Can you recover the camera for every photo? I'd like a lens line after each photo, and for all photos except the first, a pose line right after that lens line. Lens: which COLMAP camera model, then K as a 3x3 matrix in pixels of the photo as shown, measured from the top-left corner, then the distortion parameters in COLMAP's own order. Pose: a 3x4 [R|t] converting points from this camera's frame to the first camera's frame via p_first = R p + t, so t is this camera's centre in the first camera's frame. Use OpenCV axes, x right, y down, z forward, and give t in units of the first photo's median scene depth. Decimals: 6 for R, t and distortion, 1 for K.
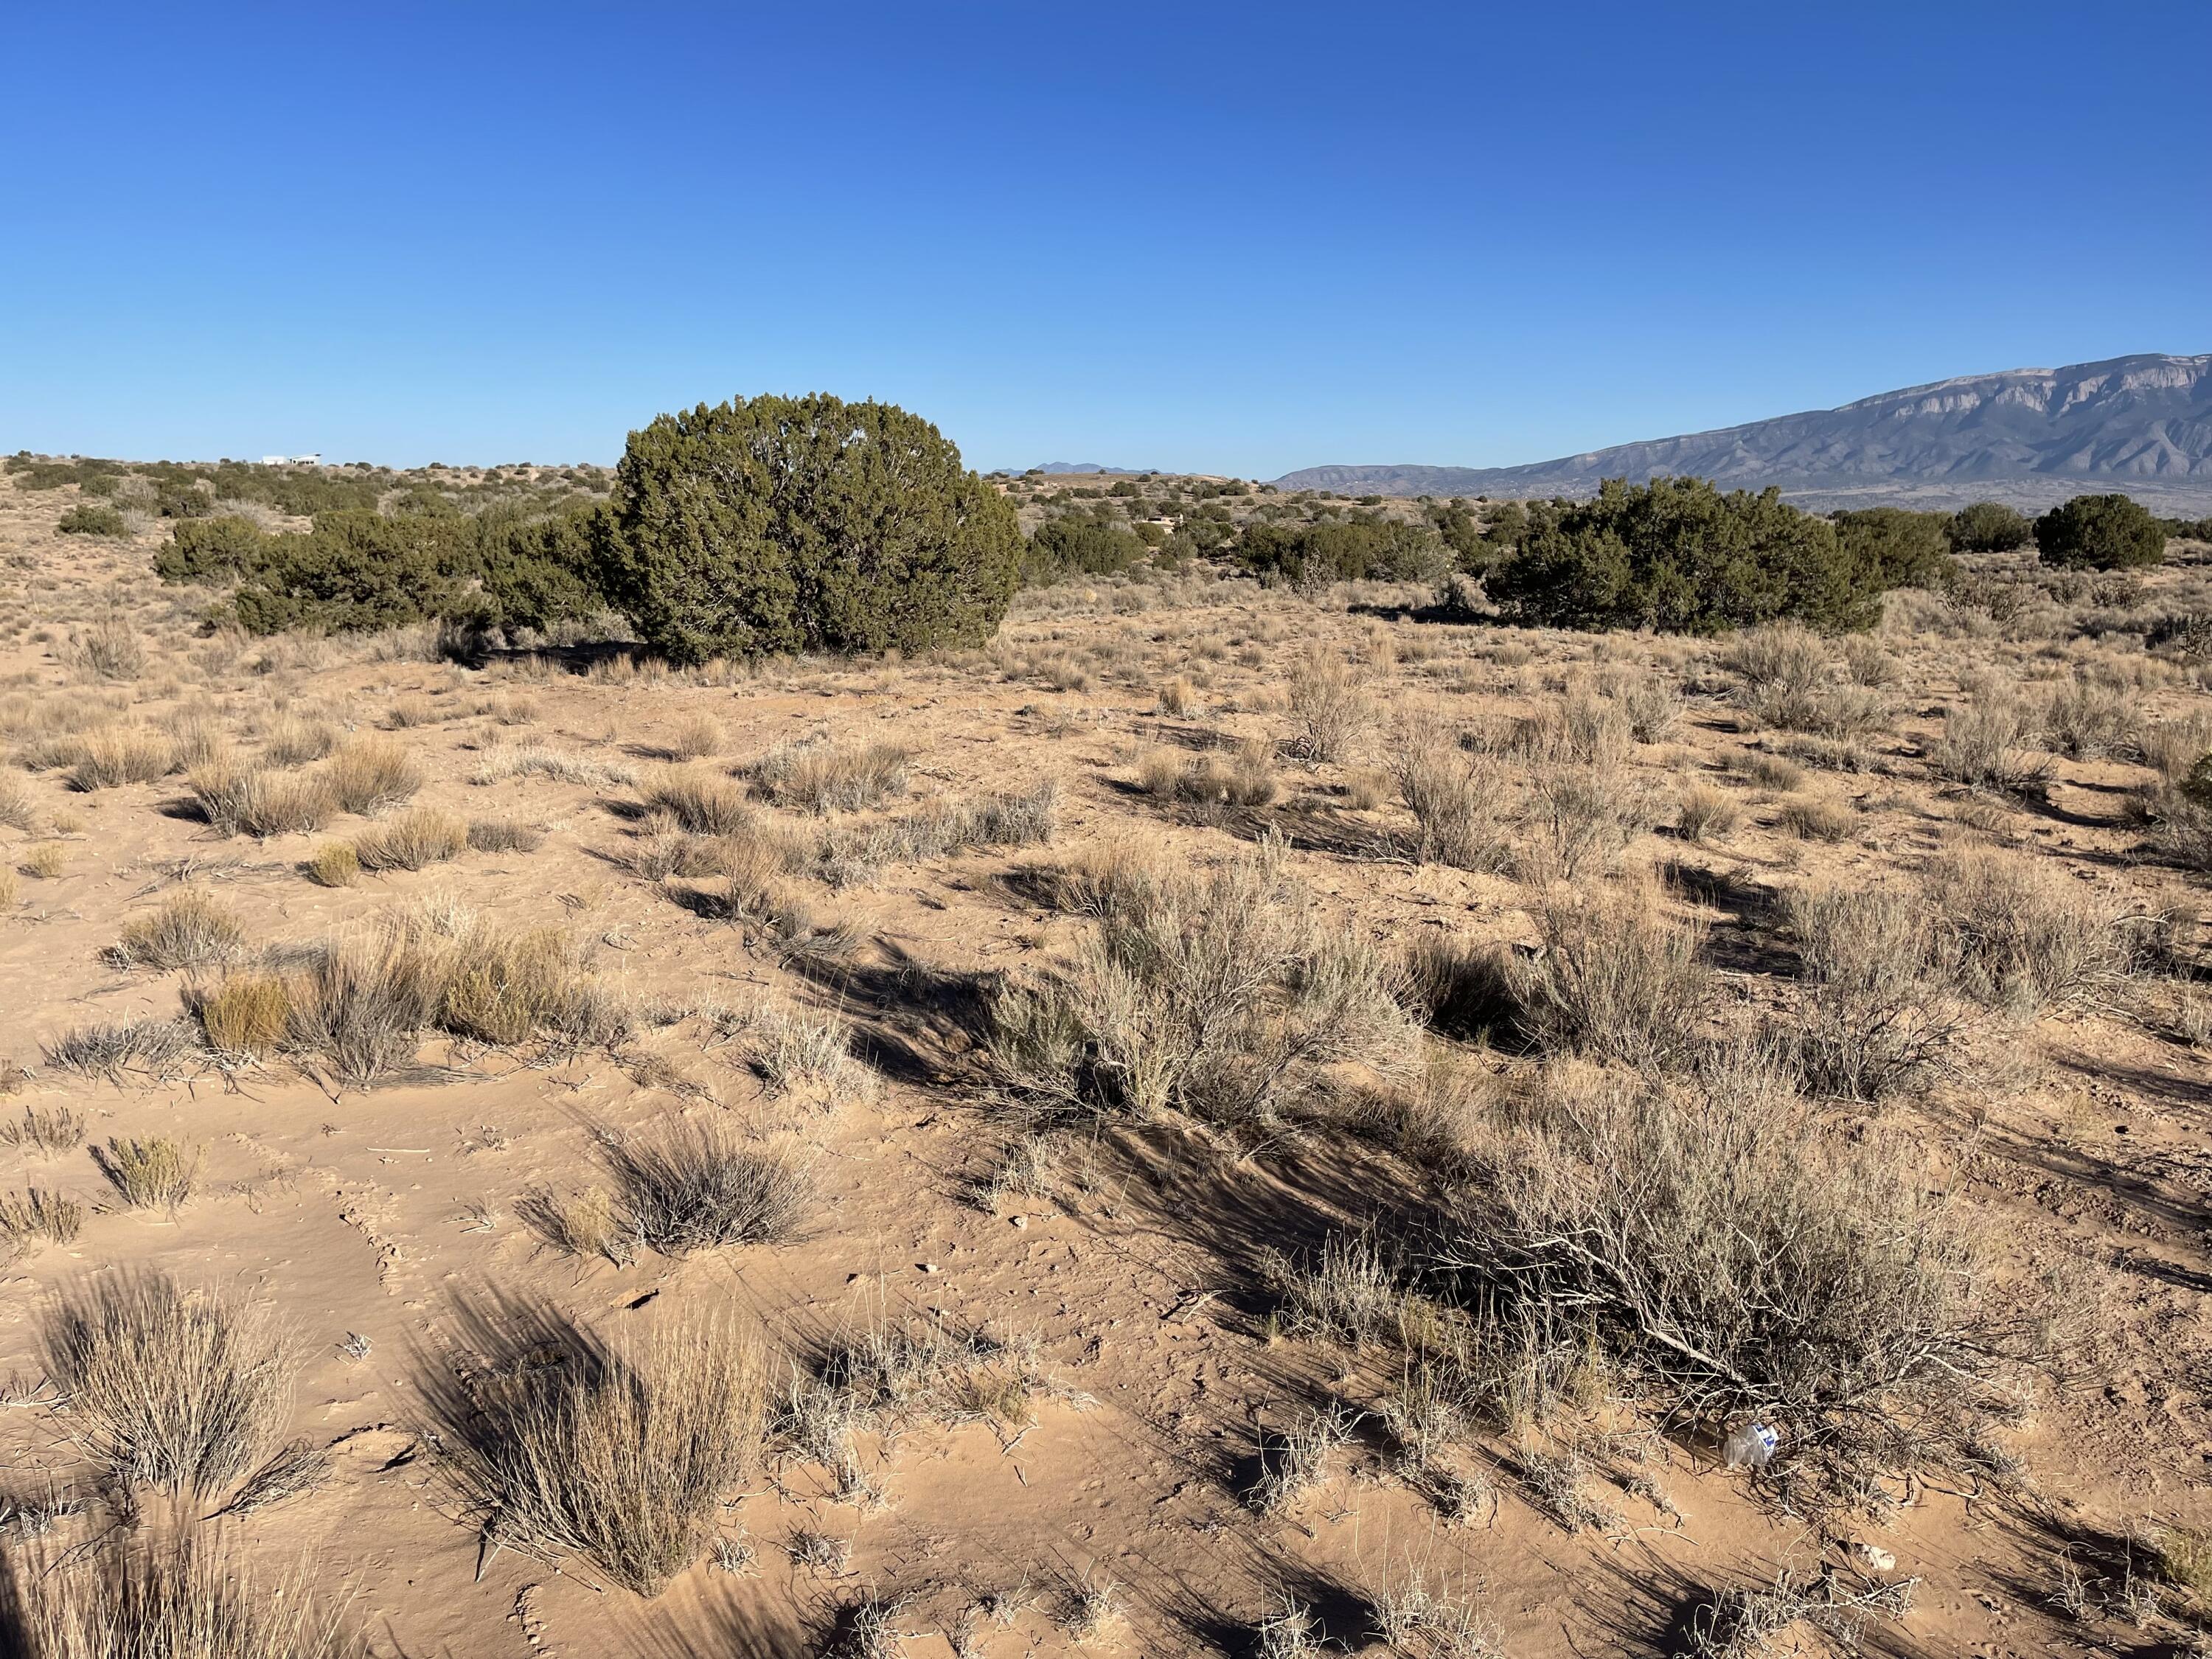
lens RADIAL K [[1673.2, 0, 1096.2], [0, 1673.2, 838.0], [0, 0, 1]] dist [0.075876, -0.099350]
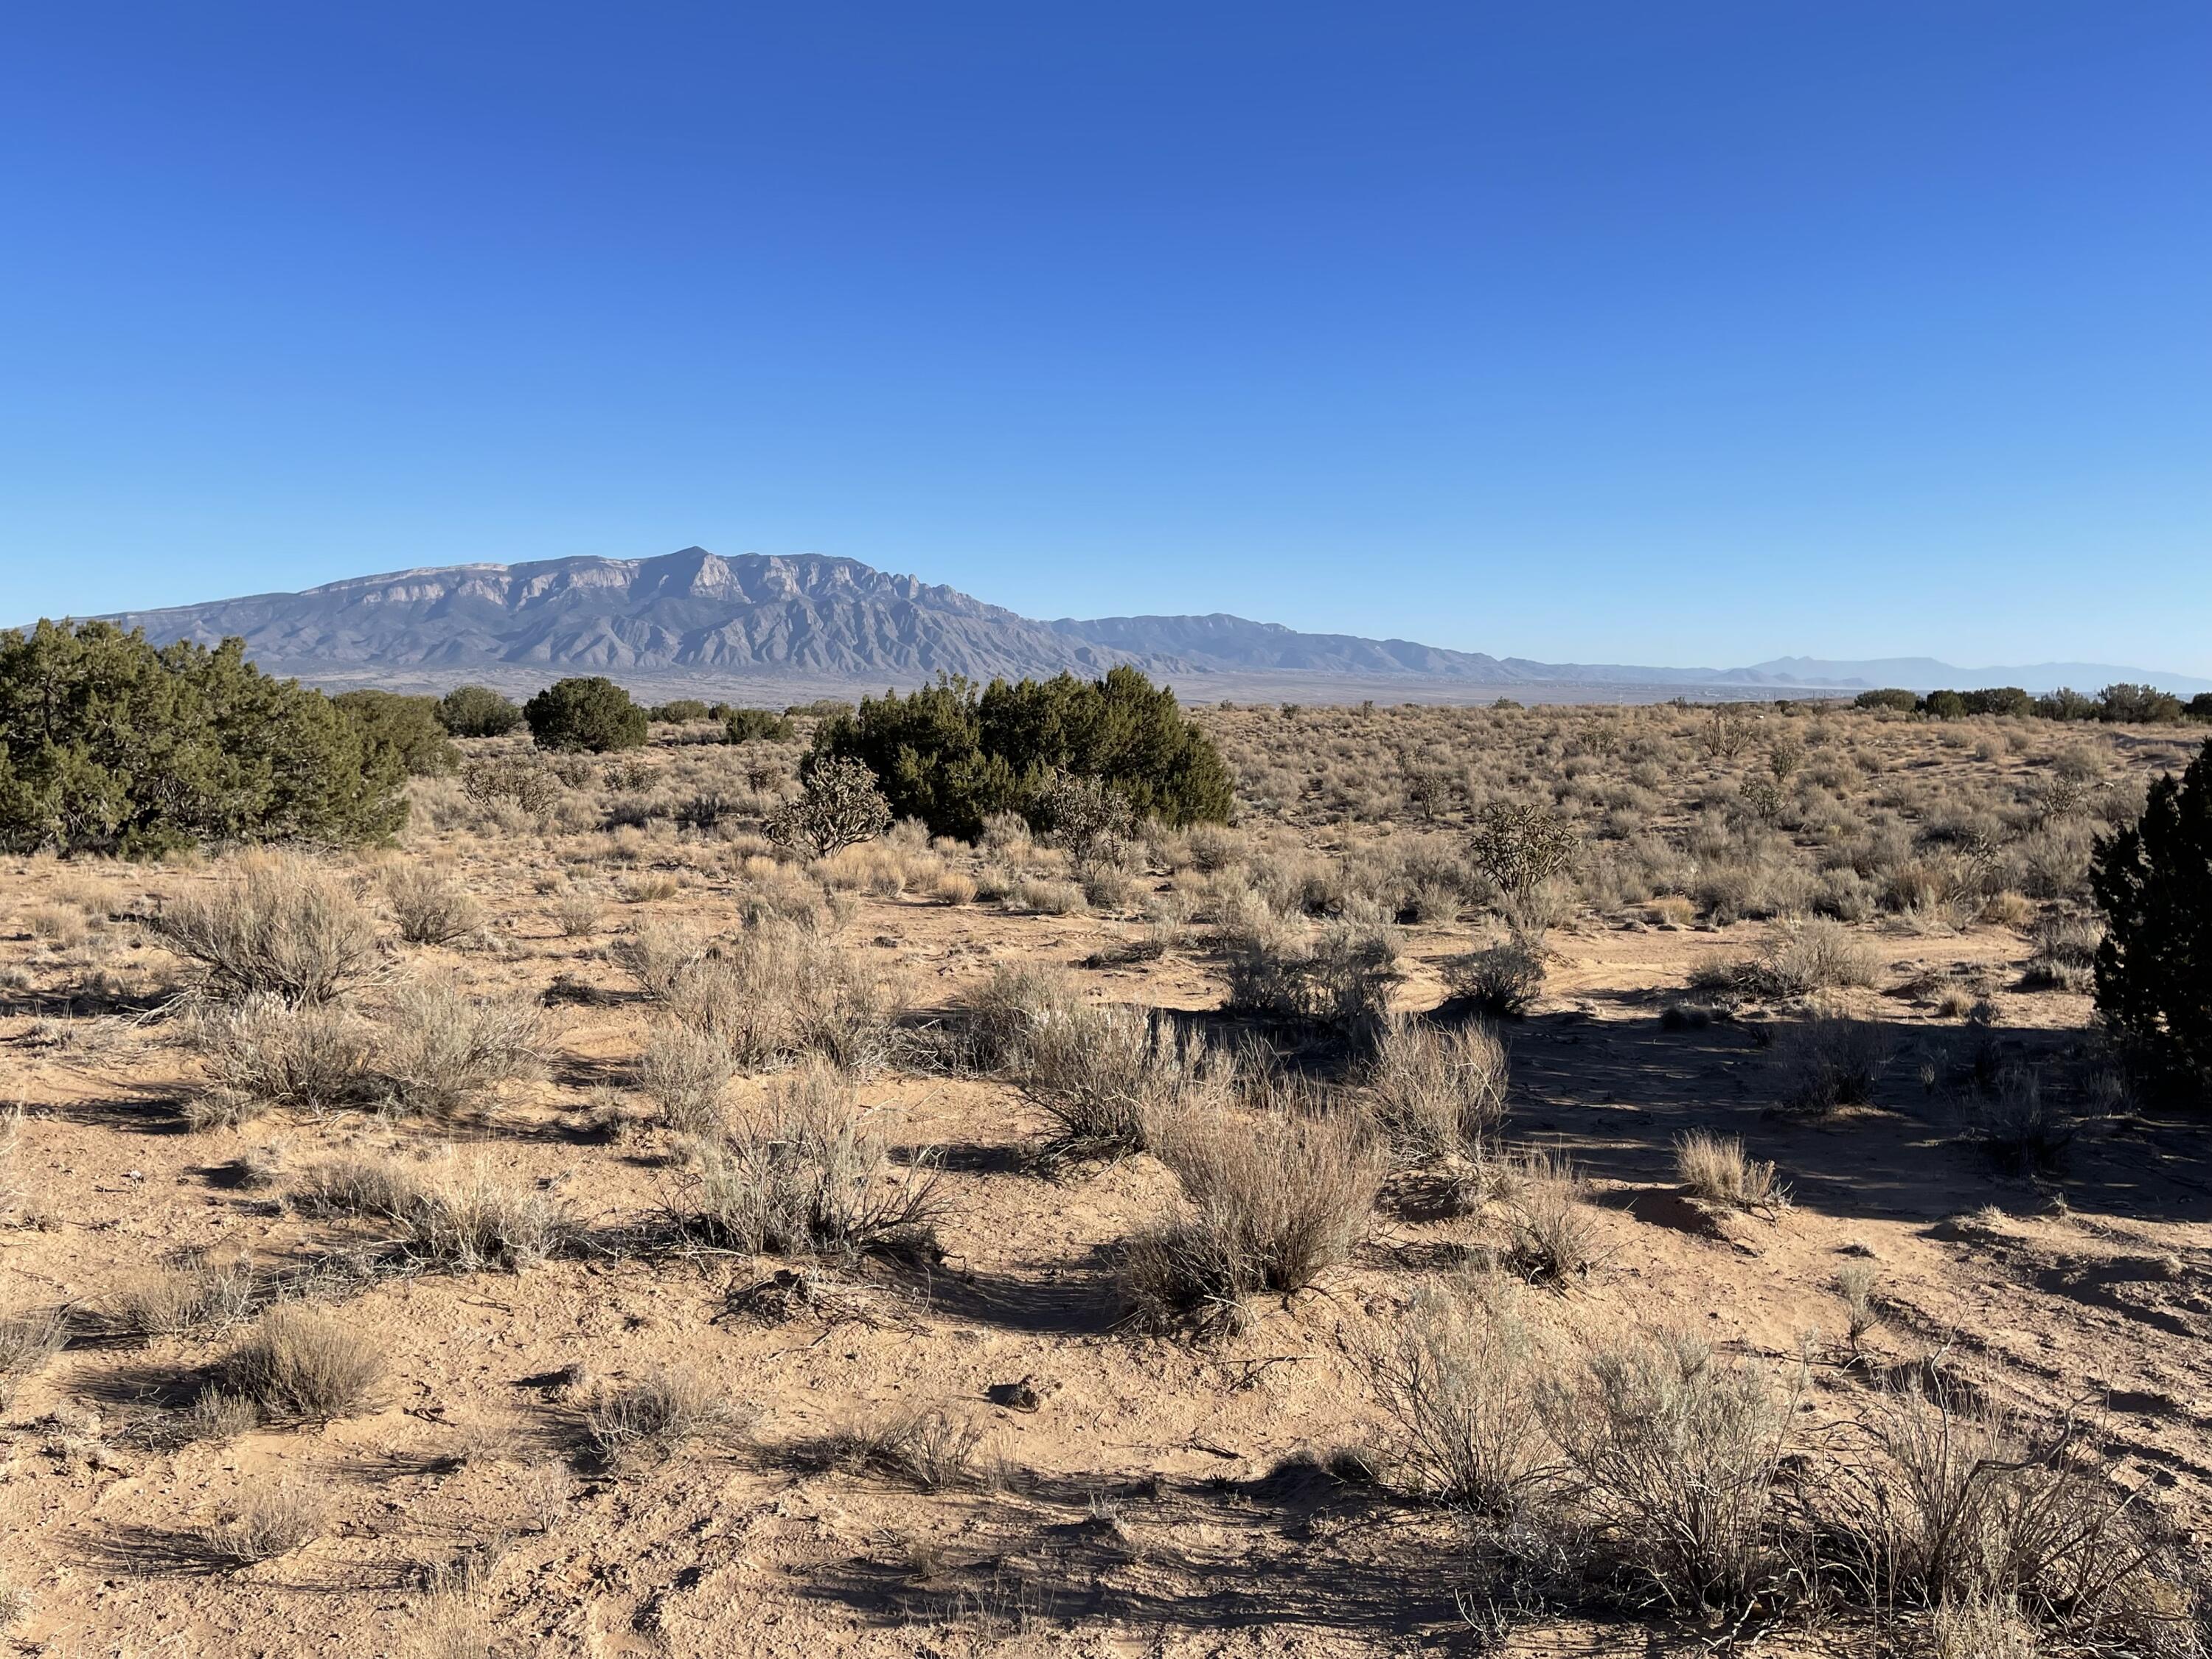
lens RADIAL K [[1742.3, 0, 1106.0], [0, 1742.3, 829.5], [0, 0, 1]] dist [0.014108, 0.000576]
pose [[0.674824, -0.052526, 0.736107, 0.322268], [0.137704, 0.988907, -0.055675, -0.119802], [-0.725017, 0.138936, 0.674572, 0.787839]]
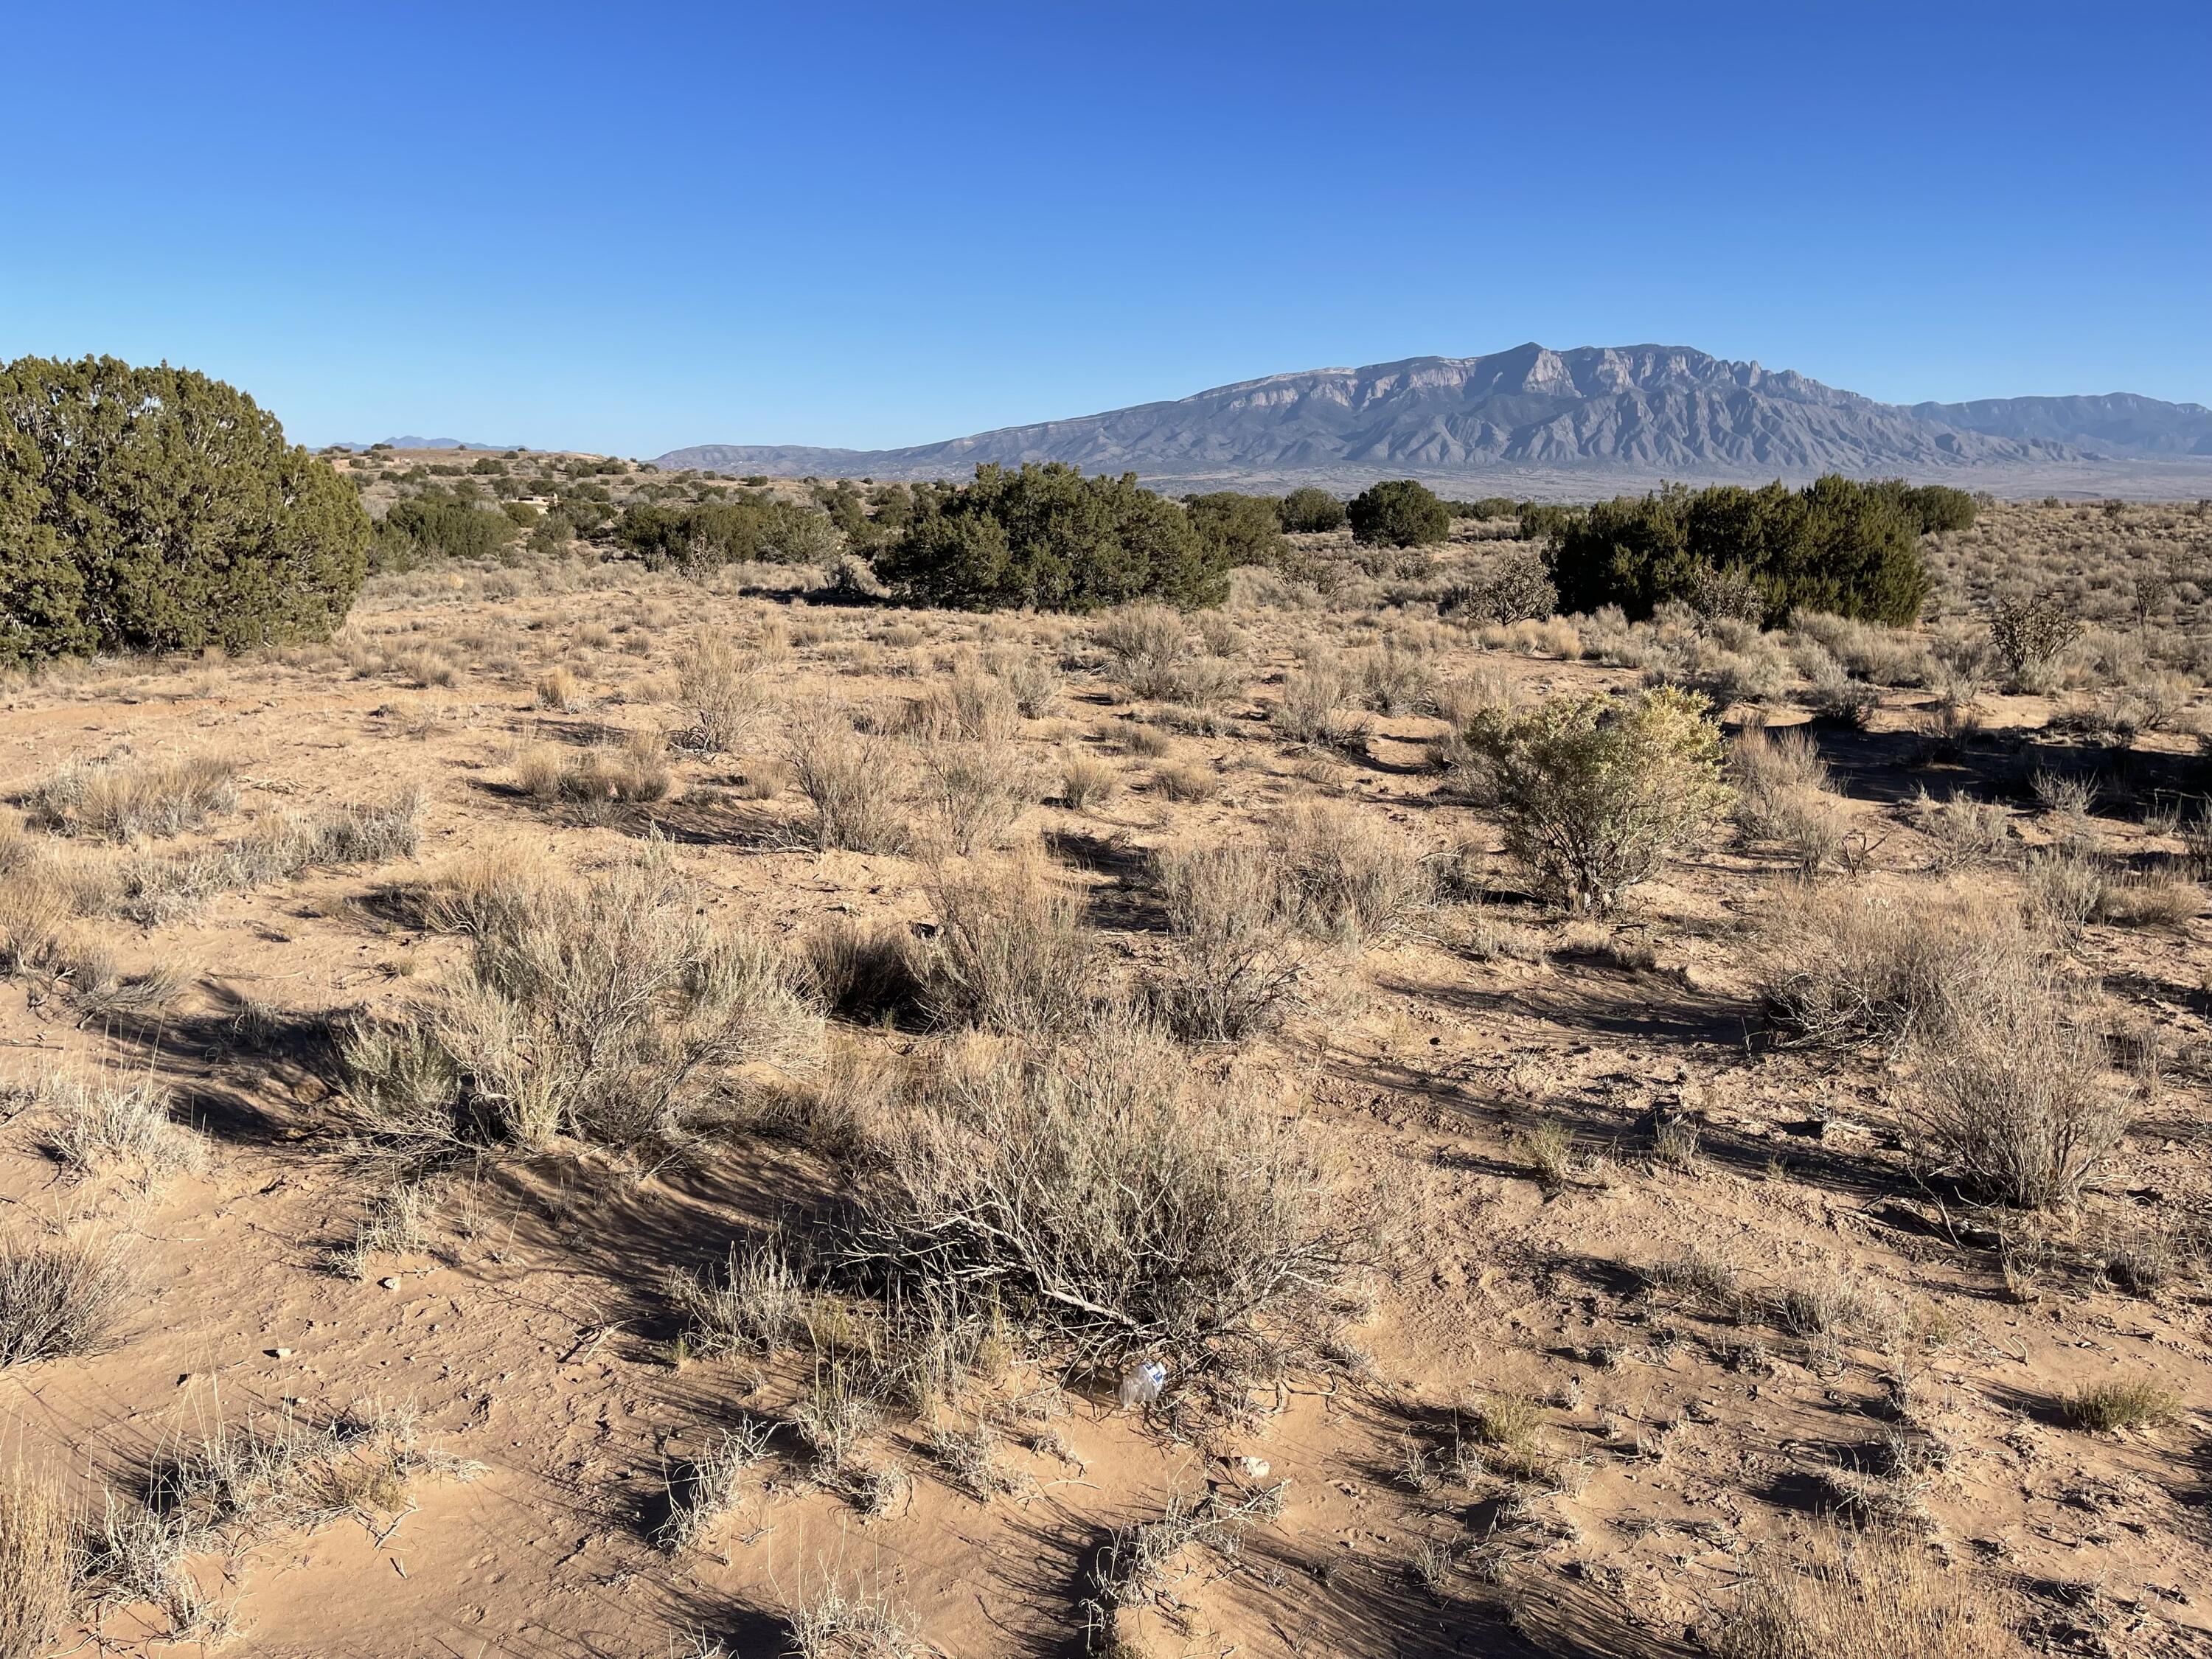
lens RADIAL K [[1673.2, 0, 1096.2], [0, 1673.2, 838.0], [0, 0, 1]] dist [0.075876, -0.099350]
pose [[0.938746, -0.068353, 0.337764, 0.007376], [0.064591, 0.997661, 0.022378, -0.002752], [-0.338503, 0.000809, 0.940965, 0.004102]]
